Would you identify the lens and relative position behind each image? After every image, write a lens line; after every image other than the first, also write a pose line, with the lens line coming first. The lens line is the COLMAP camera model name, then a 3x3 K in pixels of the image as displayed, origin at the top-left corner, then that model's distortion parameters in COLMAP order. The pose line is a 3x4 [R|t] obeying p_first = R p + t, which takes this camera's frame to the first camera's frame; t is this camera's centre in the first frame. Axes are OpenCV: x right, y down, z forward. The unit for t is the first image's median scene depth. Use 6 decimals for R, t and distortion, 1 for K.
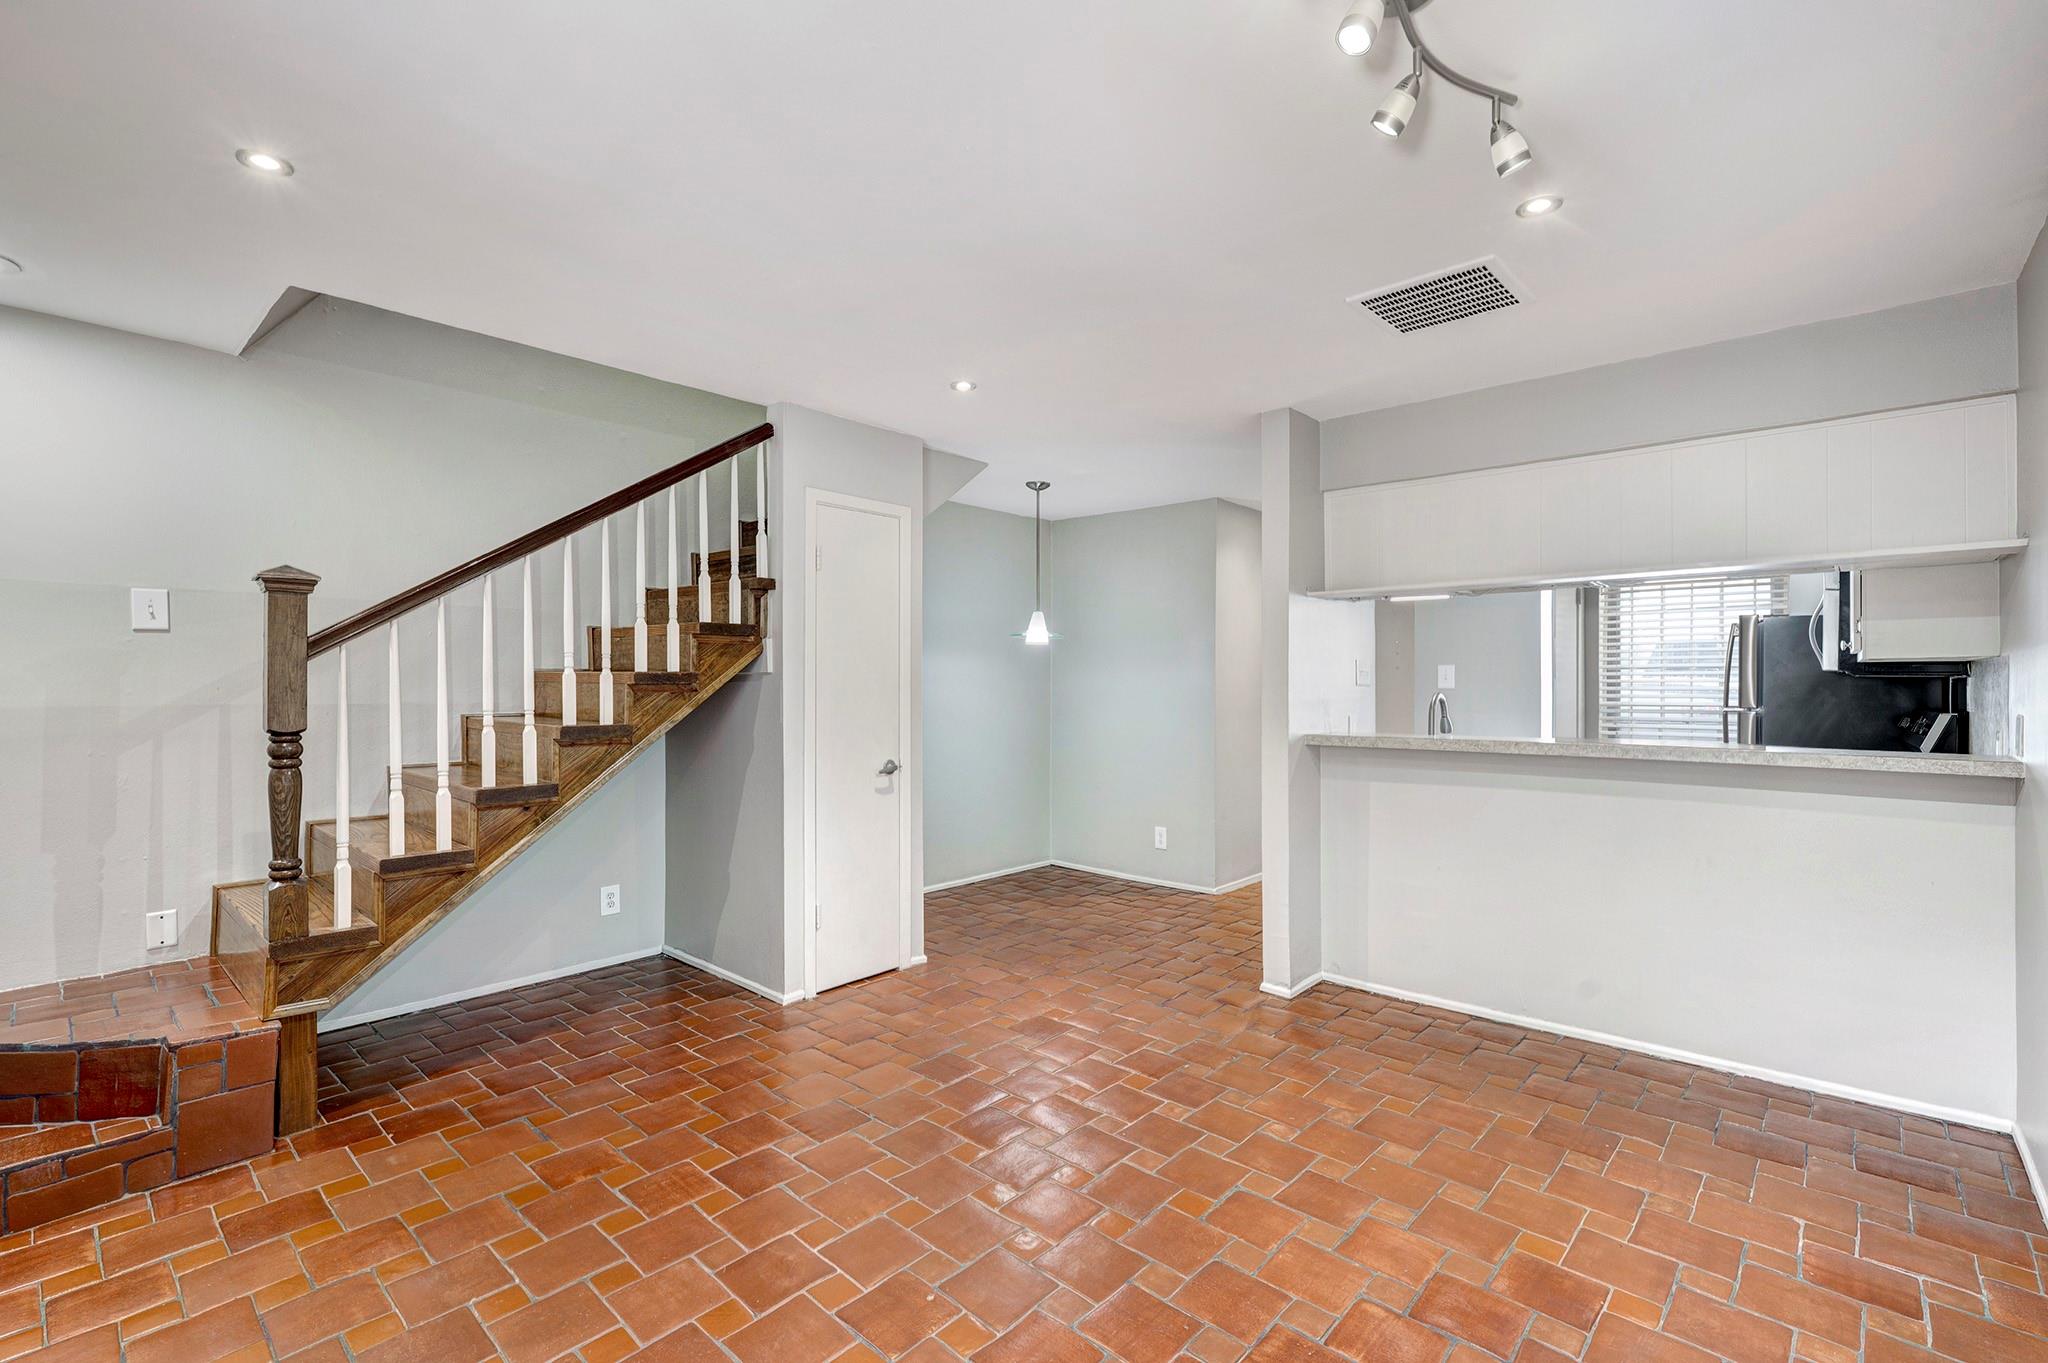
lens RADIAL K [[893.8, 0, 1022.7], [0, 893.8, 676.4], [0, 0, 1]] dist [-0.003664, 0.000299]
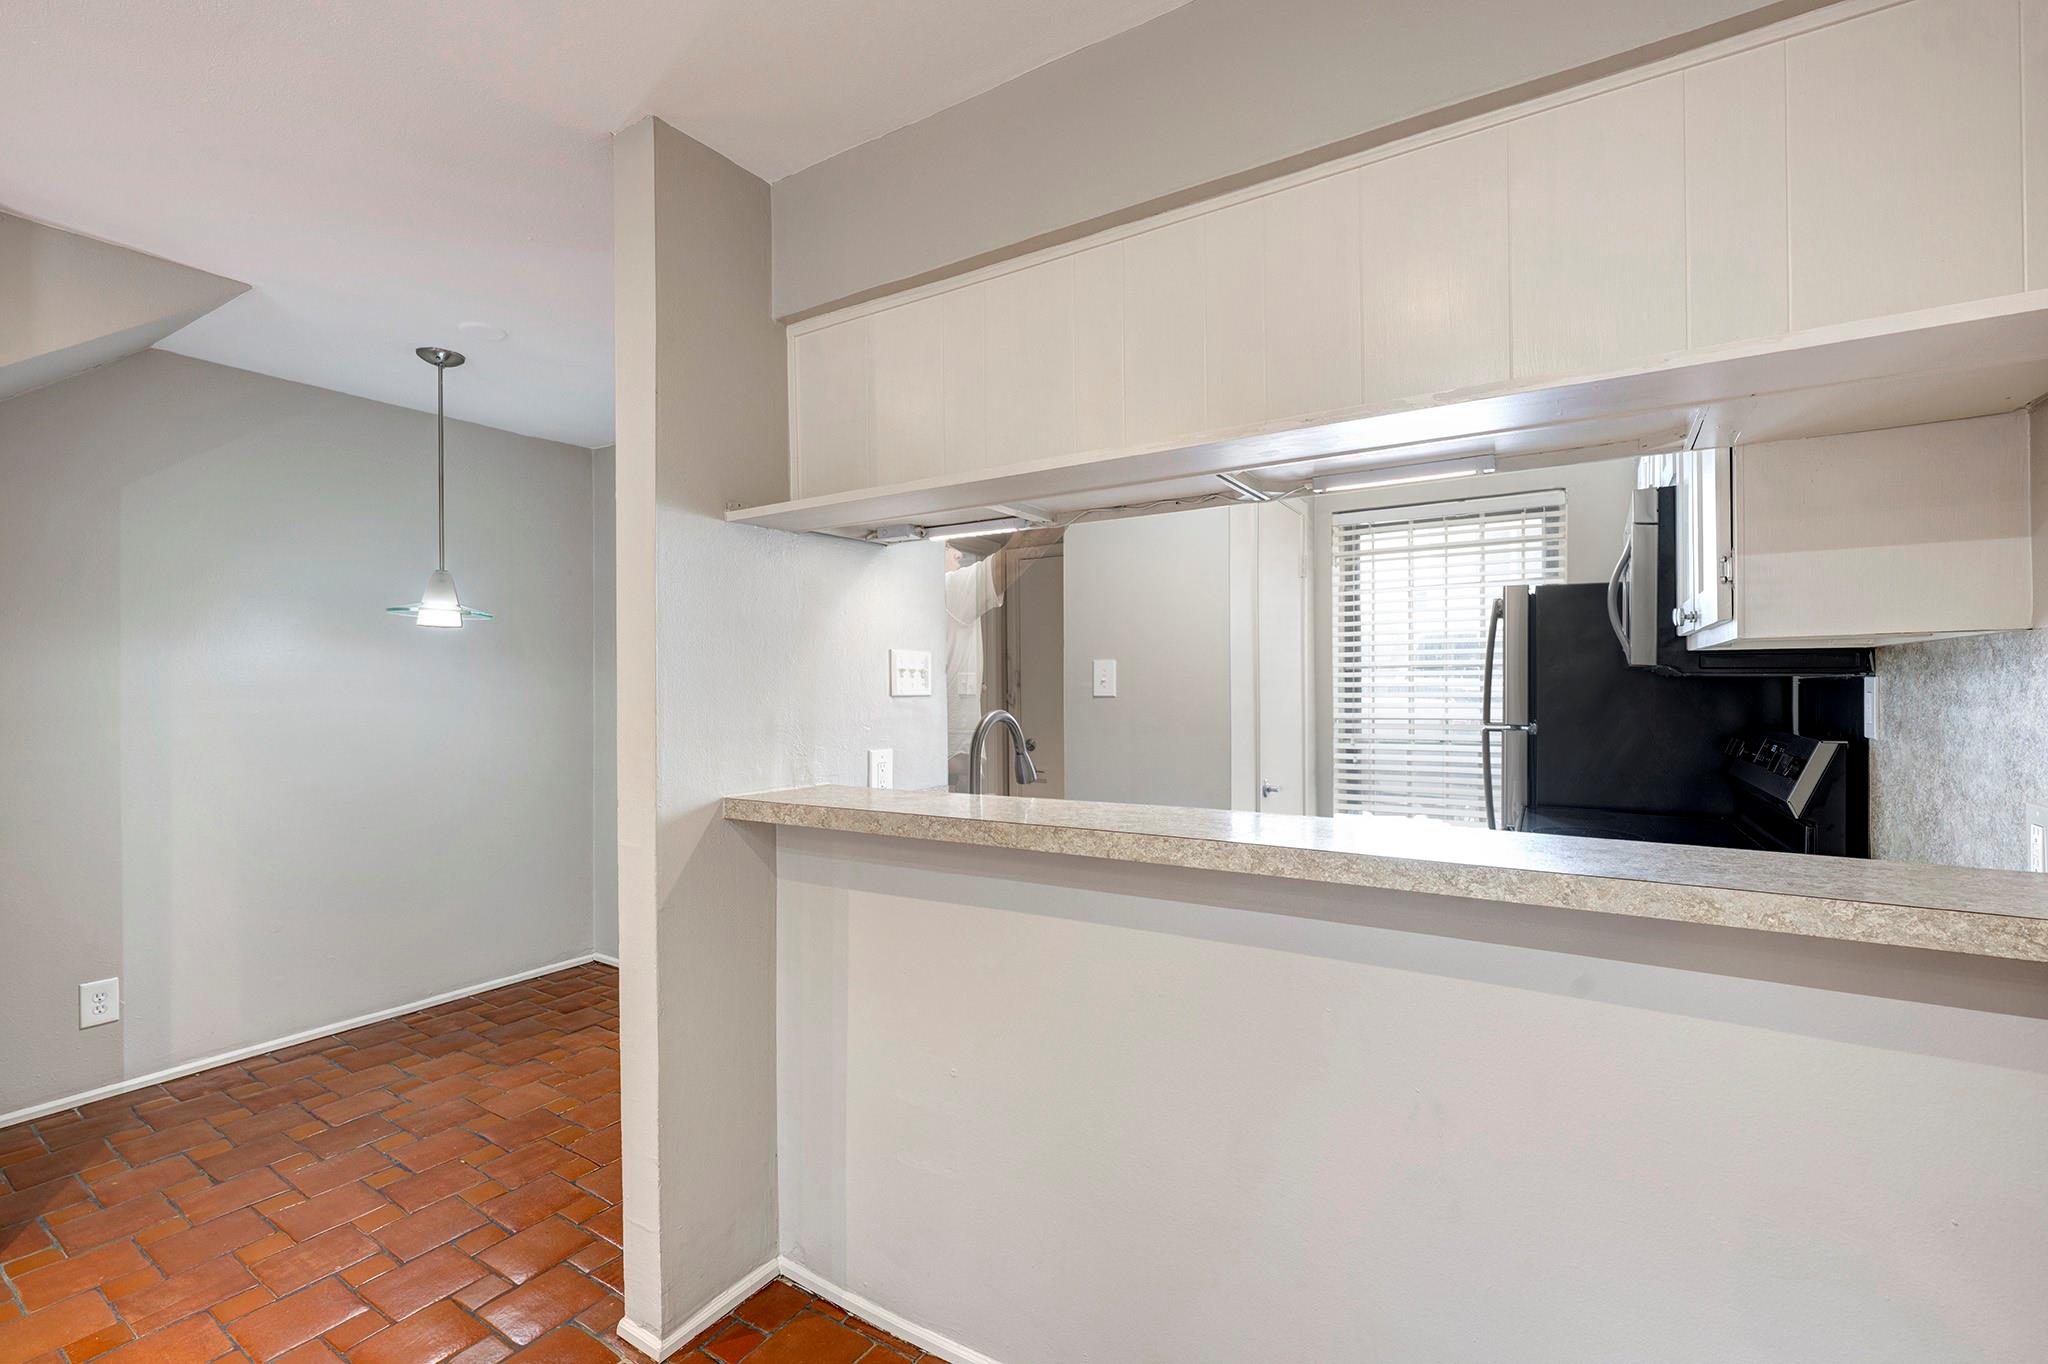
lens RADIAL K [[893.8, 0, 1025.7], [0, 893.8, 686.1], [0, 0, 1]] dist [-0.003664, 0.000299]
pose [[0.983627, -0.006319, 0.180106, 0.320107], [0.005457, 0.999971, 0.005282, 0.000771], [-0.180134, -0.004213, 0.983633, 0.393776]]
